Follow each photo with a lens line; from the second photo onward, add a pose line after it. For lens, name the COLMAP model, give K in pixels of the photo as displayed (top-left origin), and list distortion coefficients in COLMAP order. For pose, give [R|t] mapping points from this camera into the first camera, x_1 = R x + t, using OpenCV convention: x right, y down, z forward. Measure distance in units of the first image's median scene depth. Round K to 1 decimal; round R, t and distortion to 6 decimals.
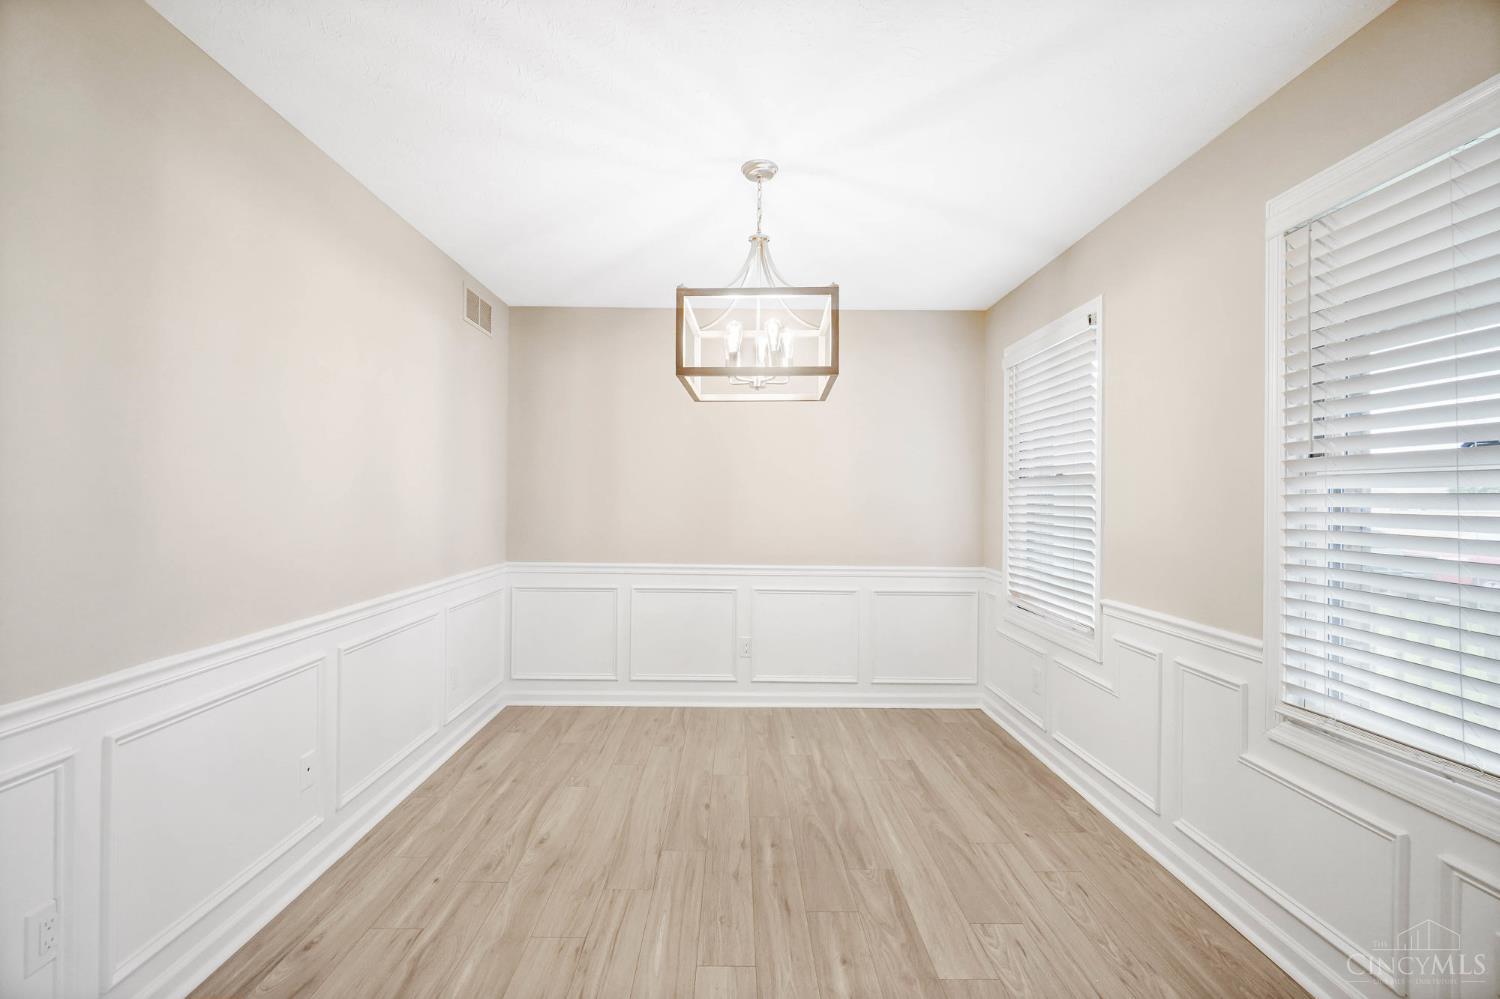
lens RADIAL K [[652.3, 0, 741.7], [0, 652.3, 489.1], [0, 0, 1]] dist [-0.002038, -0.000448]
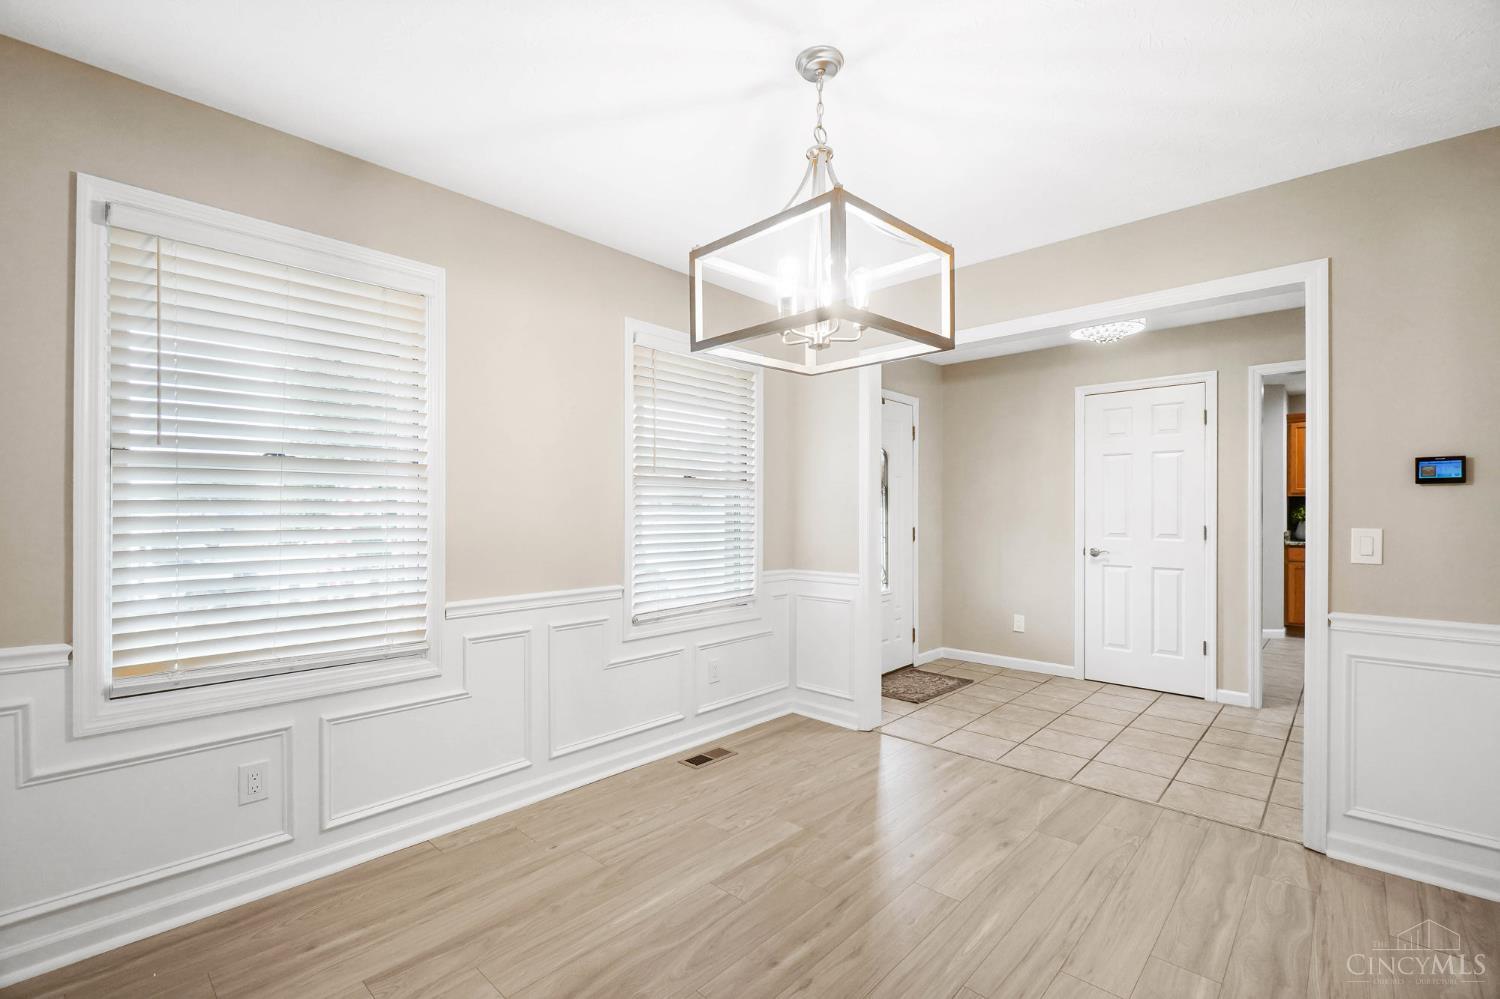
lens RADIAL K [[654.8, 0, 735.8], [0, 654.8, 506.7], [0, 0, 1]] dist [-0.002157, -0.000130]
pose [[-0.719826, -0.007392, 0.694115, -0.386371], [-0.018432, 0.999794, -0.008466, 0.033686], [-0.693910, -0.018888, -0.719814, 1.413104]]
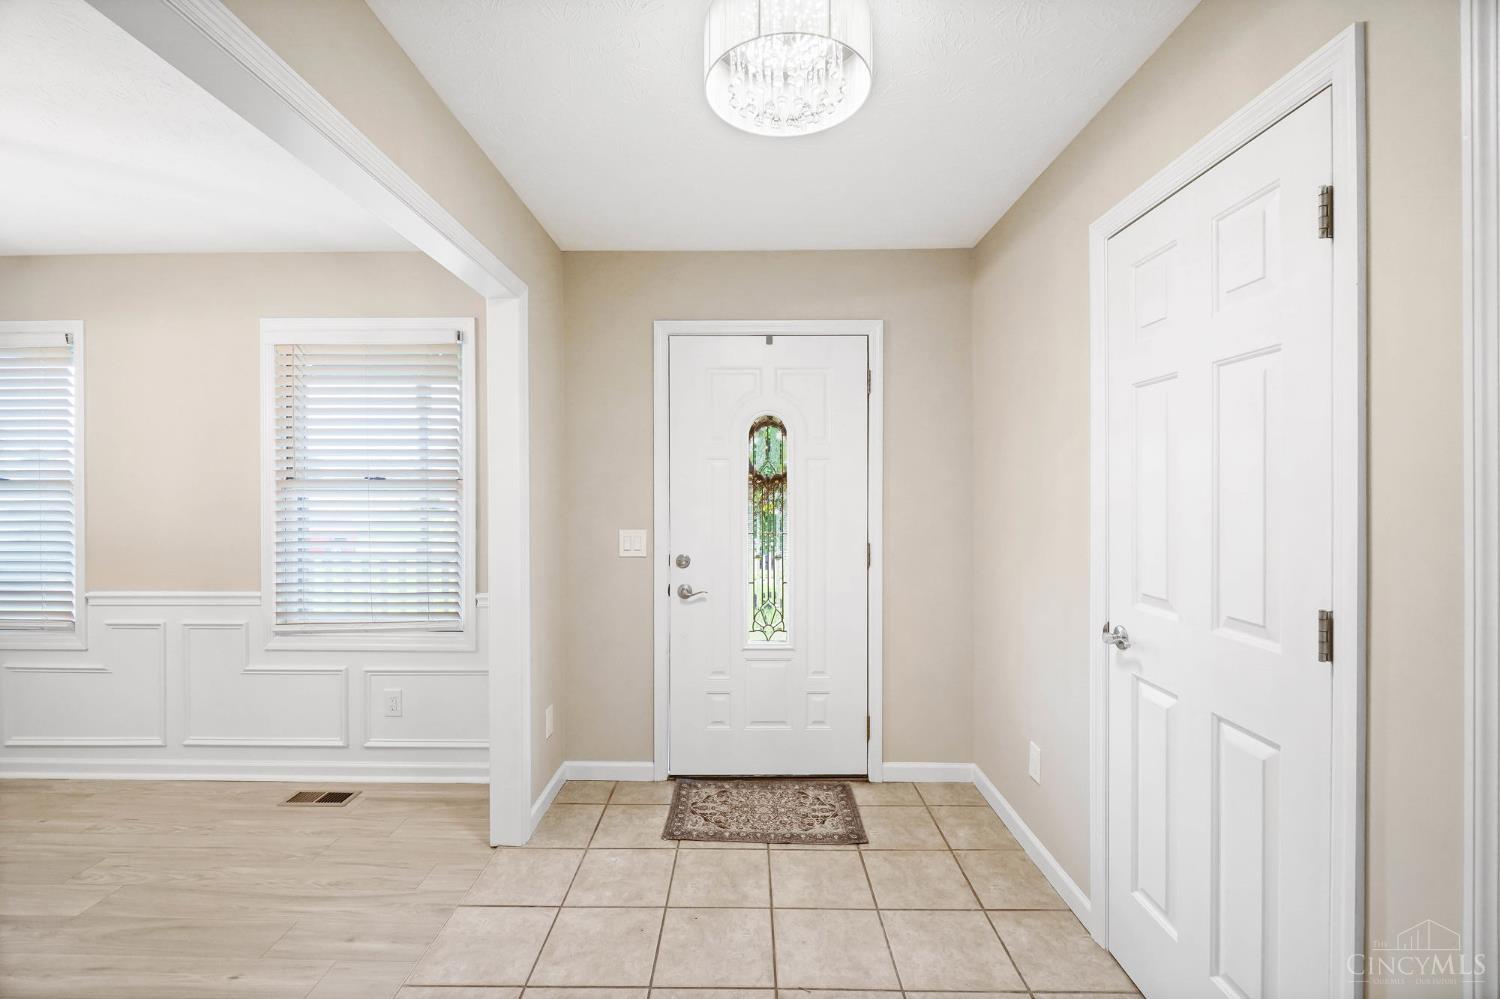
lens RADIAL K [[642.0, 0, 734.3], [0, 642.0, 493.0], [0, 0, 1]] dist [-0.005681, -0.000754]
pose [[0.019850, -0.016839, 0.999661, -0.534469], [-0.010830, 0.999796, 0.017056, -0.035179], [-0.999744, -0.011165, 0.019663, -0.140386]]
